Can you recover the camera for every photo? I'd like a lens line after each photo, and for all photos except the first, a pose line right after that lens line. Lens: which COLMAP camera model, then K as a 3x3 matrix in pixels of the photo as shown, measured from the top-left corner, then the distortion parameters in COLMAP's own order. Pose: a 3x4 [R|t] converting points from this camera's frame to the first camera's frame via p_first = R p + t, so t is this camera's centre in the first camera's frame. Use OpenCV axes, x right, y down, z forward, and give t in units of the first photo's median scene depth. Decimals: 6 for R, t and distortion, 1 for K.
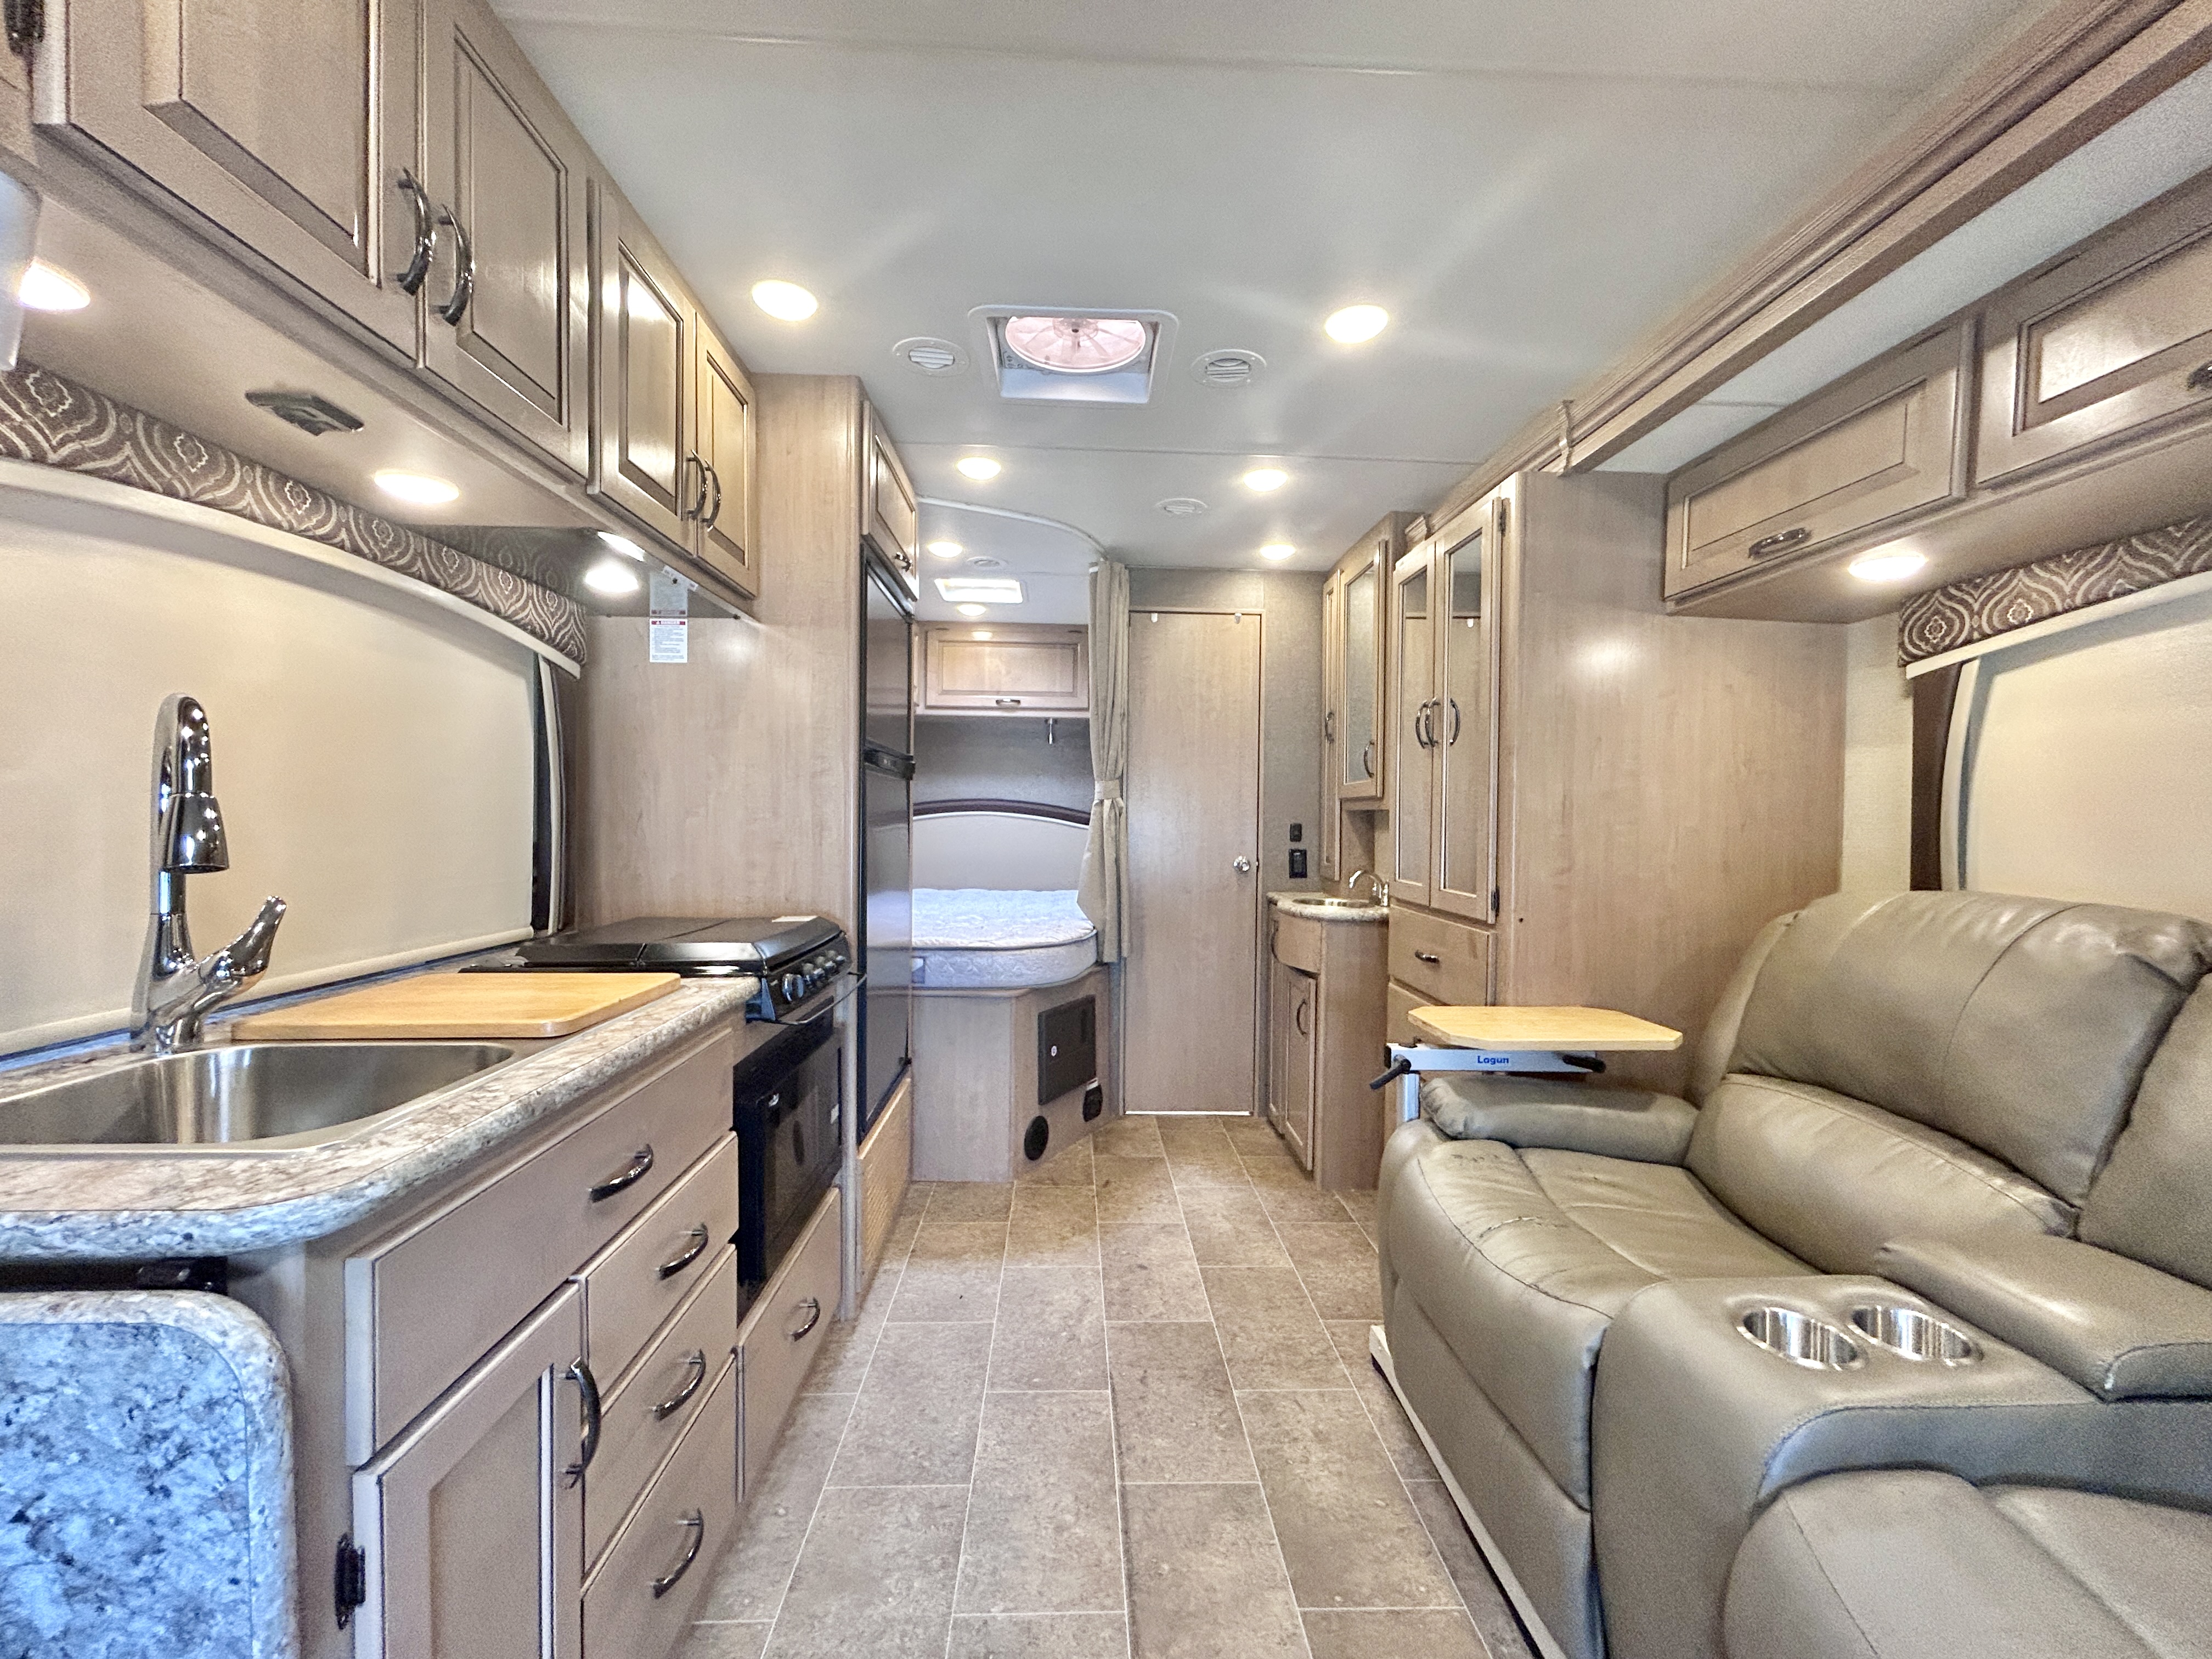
lens RADIAL K [[891.6, 0, 1102.0], [0, 891.6, 827.1], [0, 0, 1]] dist [0.000236, -0.000060]
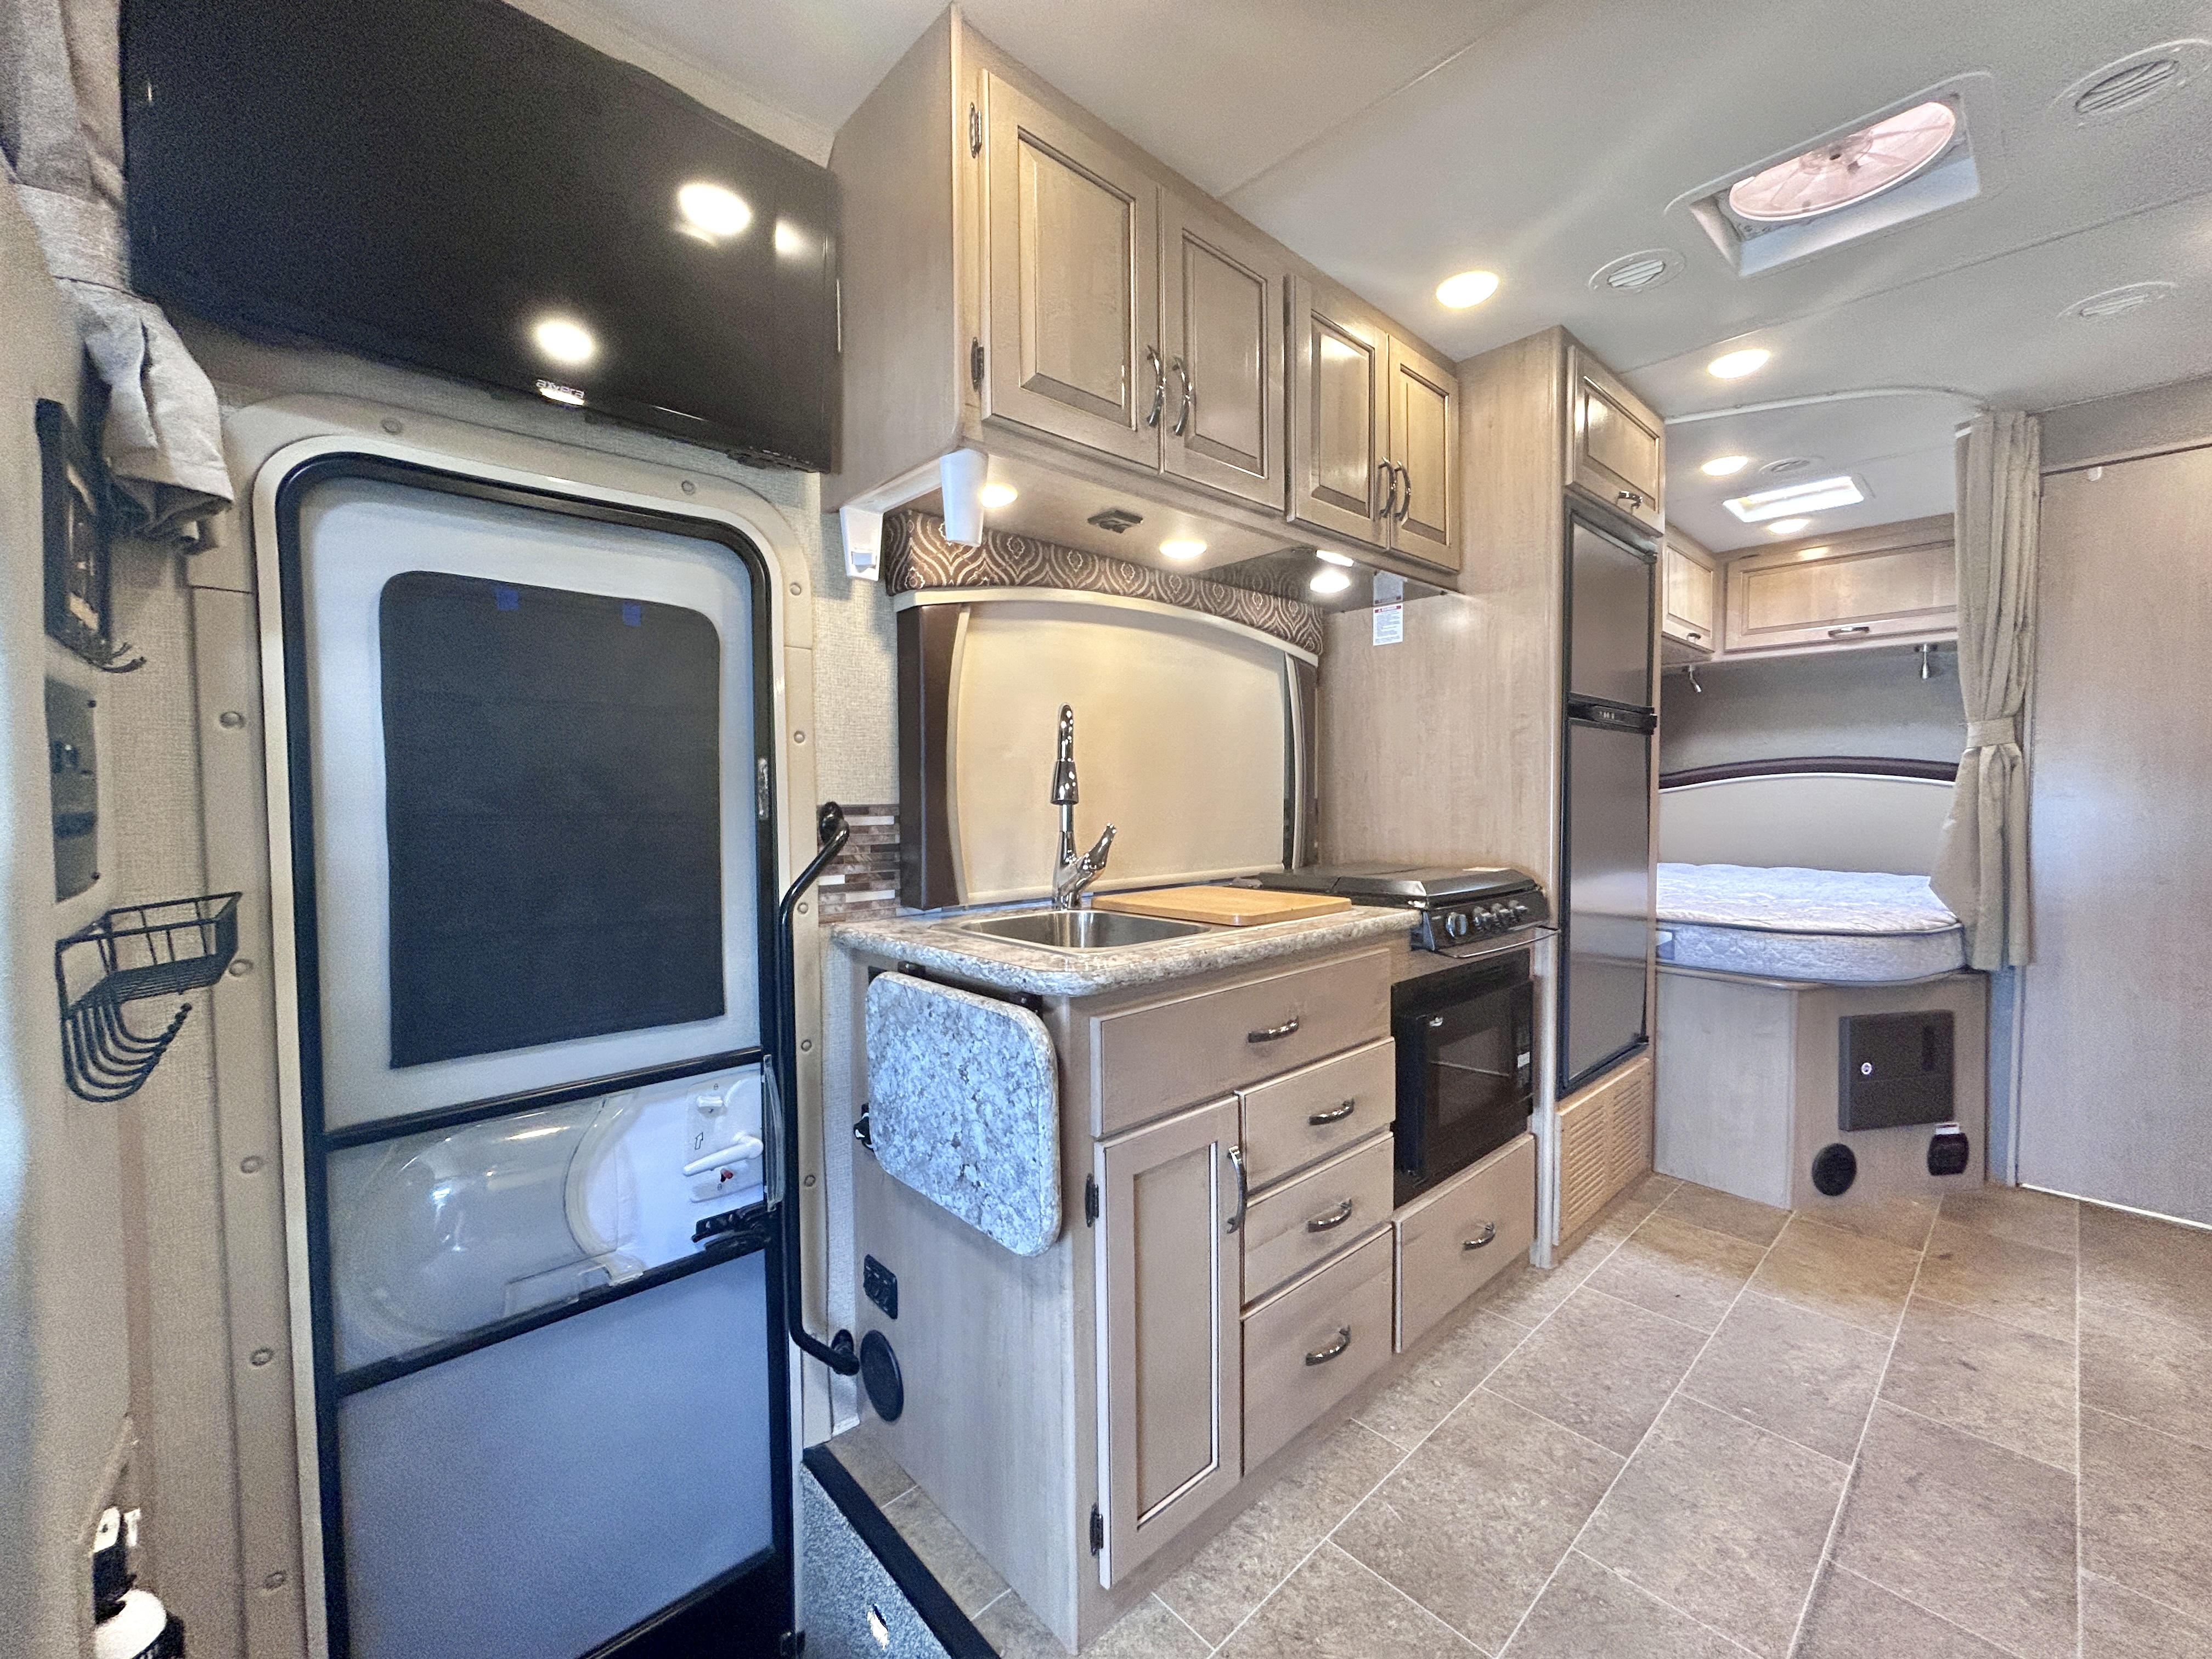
lens RADIAL K [[887.5, 0, 1100.9], [0, 887.5, 828.4], [0, 0, 1]] dist [0.000317, -0.000233]
pose [[0.644625, 0.017266, -0.764304, 0.184763], [0.003760, 0.999661, 0.025754, 0.027693], [0.764489, -0.019475, 0.644342, -0.035142]]
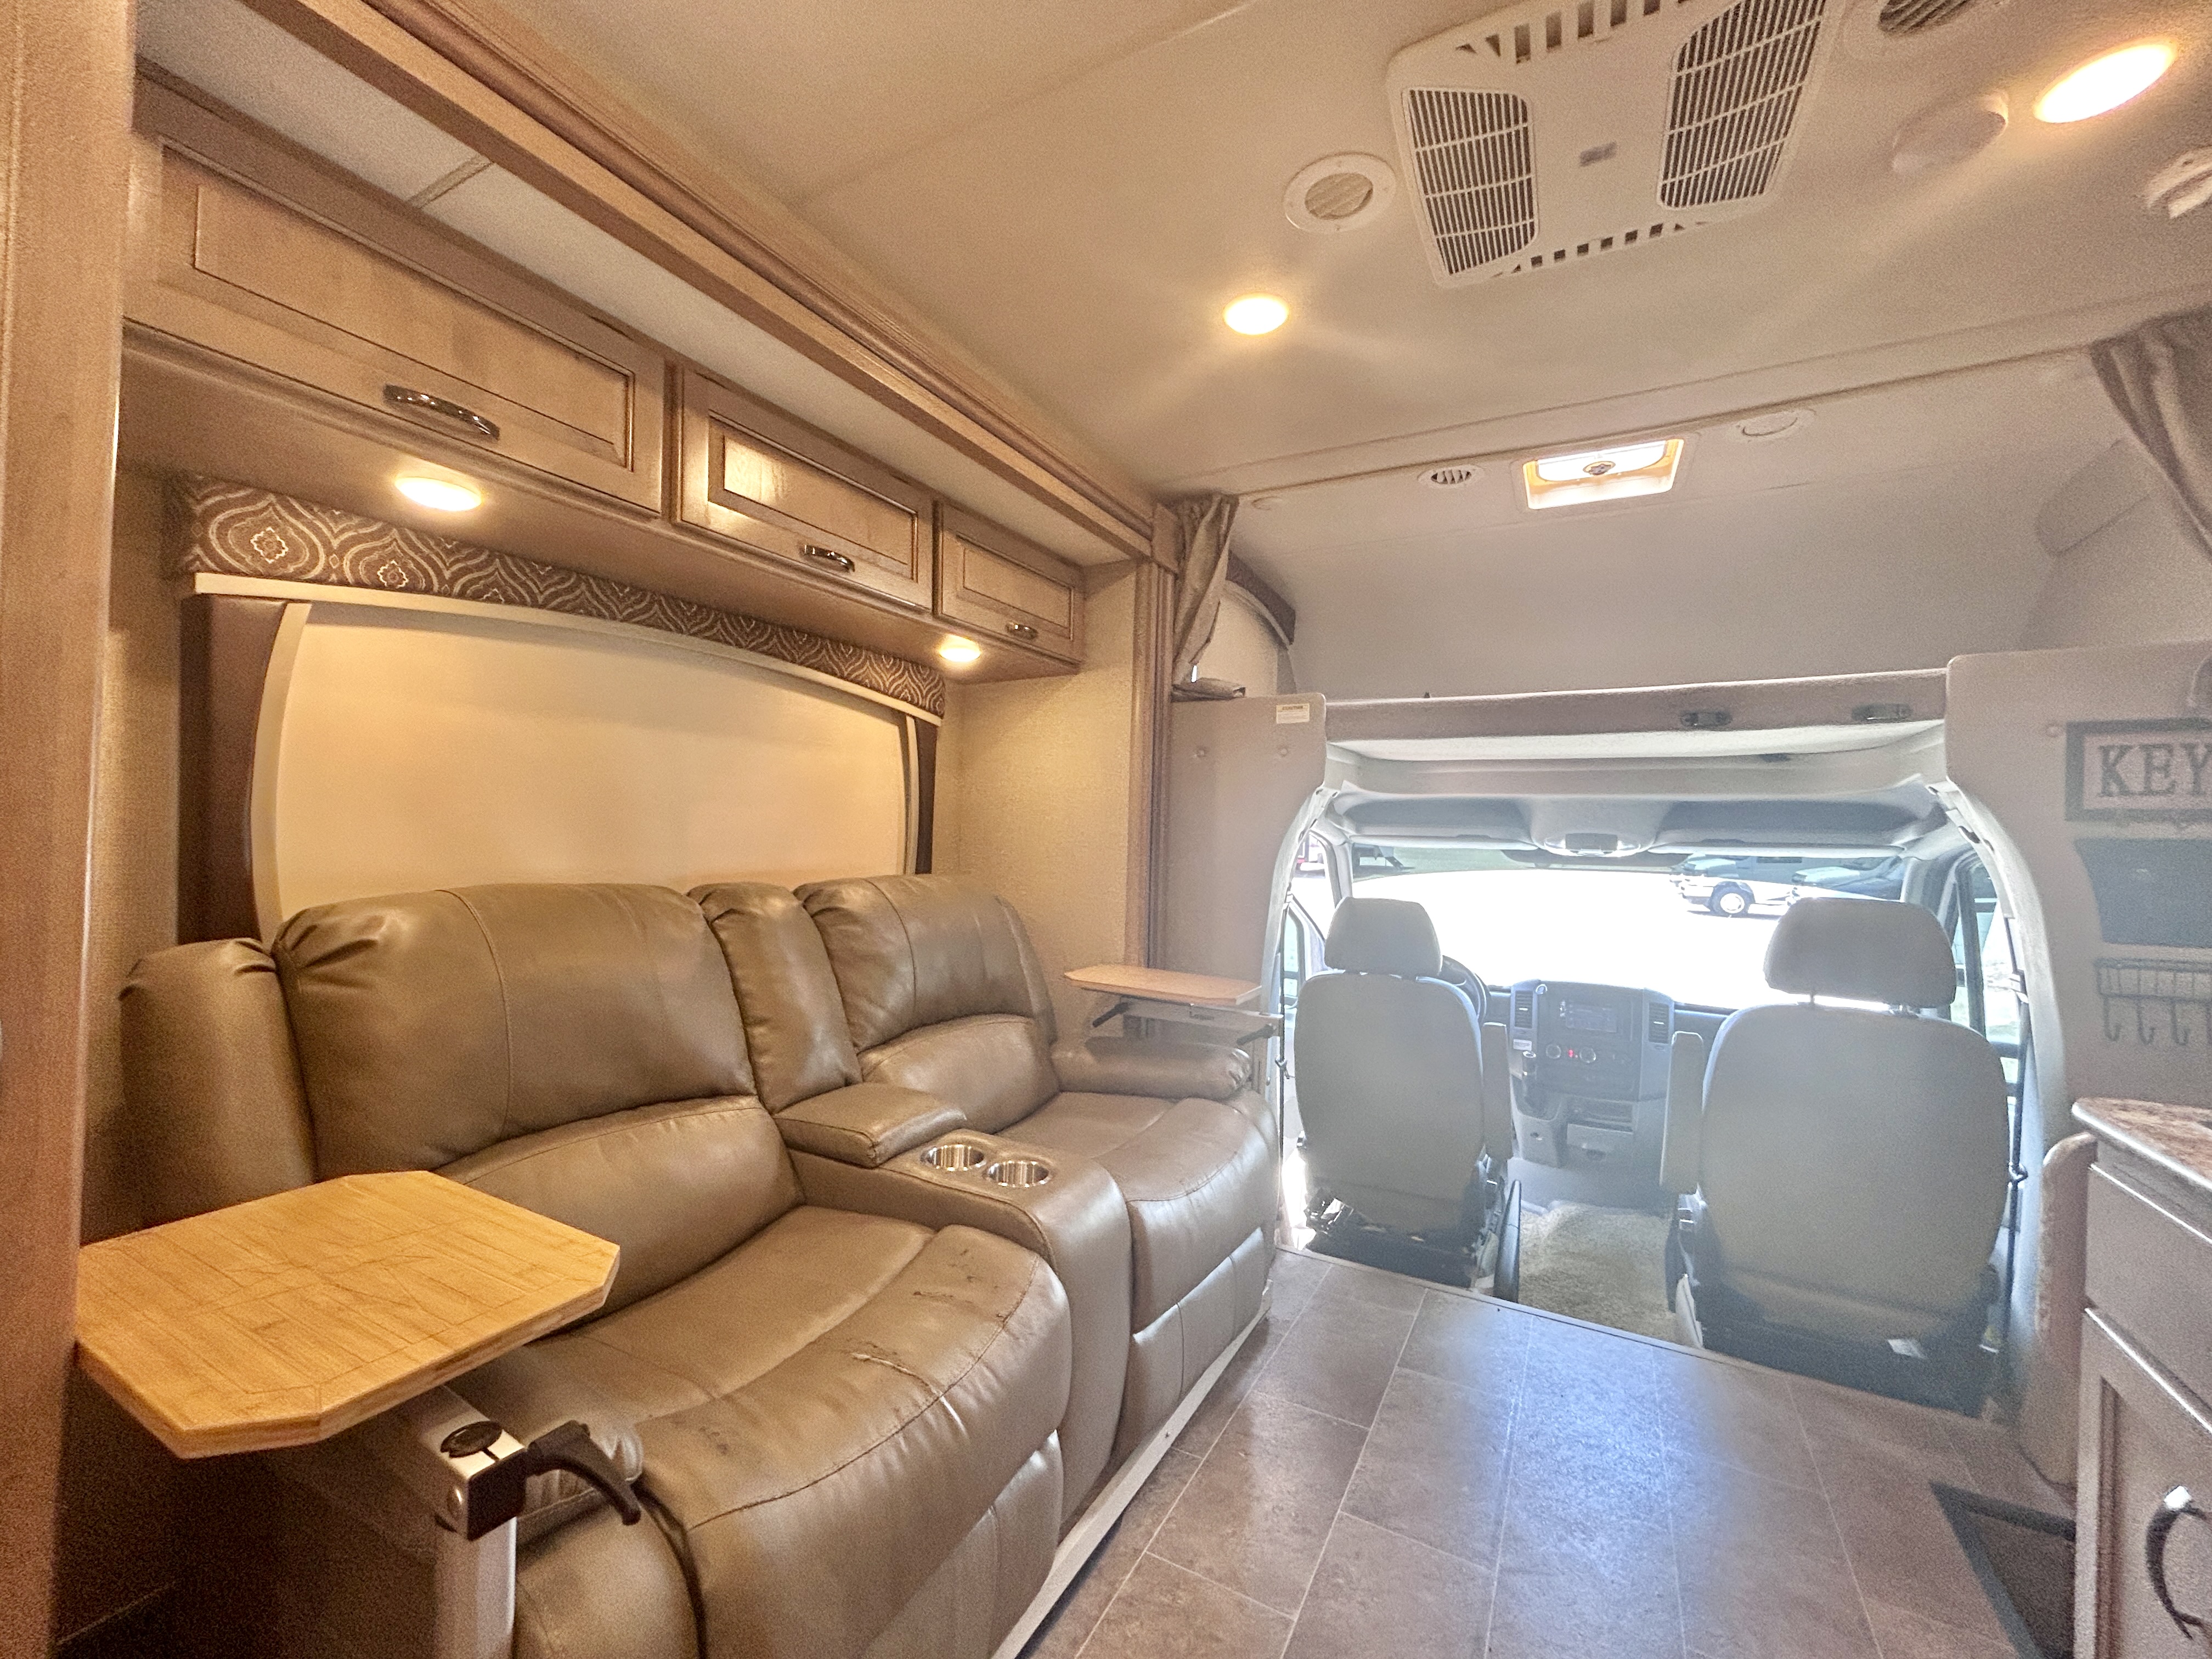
lens RADIAL K [[887.5, 0, 1100.9], [0, 887.5, 828.4], [0, 0, 1]] dist [0.000317, -0.000233]
pose [[-0.853132, -0.035216, 0.520505, -0.053886], [-0.037228, 0.999285, 0.006590, -0.014414], [-0.520365, -0.013755, -0.853833, 1.231107]]
